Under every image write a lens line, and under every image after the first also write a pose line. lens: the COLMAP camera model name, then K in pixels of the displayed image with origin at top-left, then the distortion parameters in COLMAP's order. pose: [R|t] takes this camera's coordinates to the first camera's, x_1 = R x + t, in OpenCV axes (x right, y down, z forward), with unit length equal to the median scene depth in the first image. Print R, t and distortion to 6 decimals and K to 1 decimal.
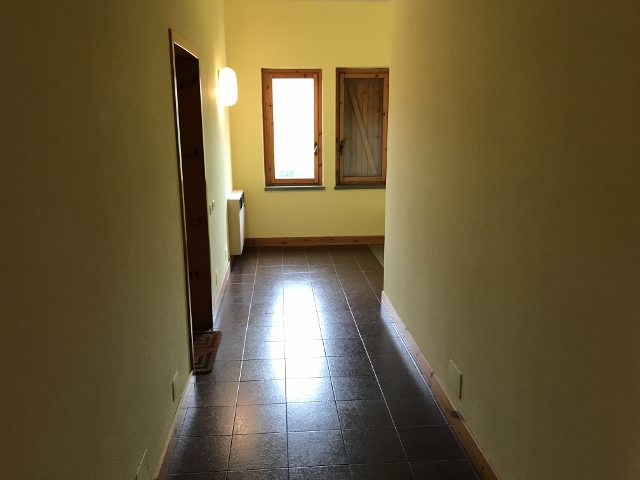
lens RADIAL K [[528.8, 0, 318.7], [0, 528.8, 241.9], [0, 0, 1]] dist [0.046306, -0.068466]
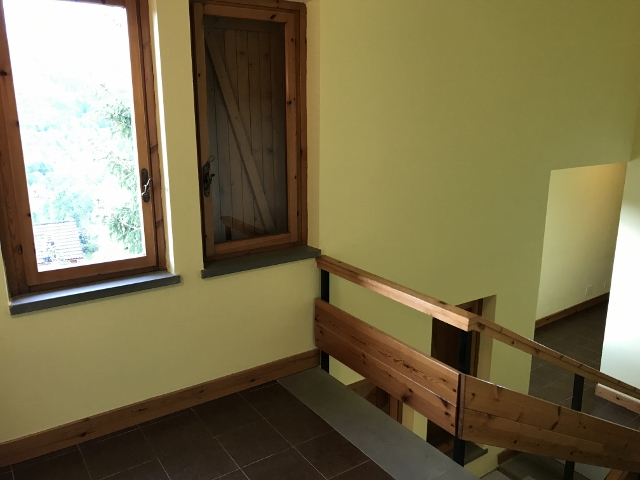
lens RADIAL K [[528.8, 0, 324.7], [0, 528.8, 237.1], [0, 0, 1]] dist [0.046306, -0.068466]
pose [[0.866189, -0.104934, 0.488575, -0.087730], [0.107397, 0.993948, 0.023073, -0.130038], [-0.488039, 0.032485, 0.872217, 0.577880]]
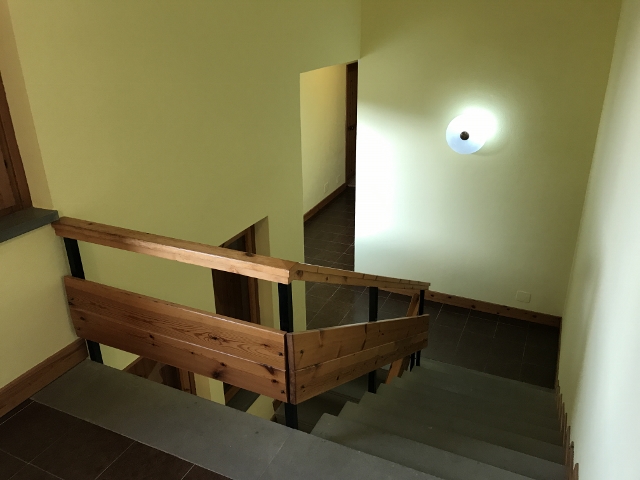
lens RADIAL K [[528.8, 0, 315.8], [0, 528.8, 238.6], [0, 0, 1]] dist [0.046306, -0.068466]
pose [[0.508085, -0.338842, 0.791856, -0.050416], [0.216368, 0.940097, 0.263446, -0.145246], [-0.833687, 0.037479, 0.550963, 0.670745]]
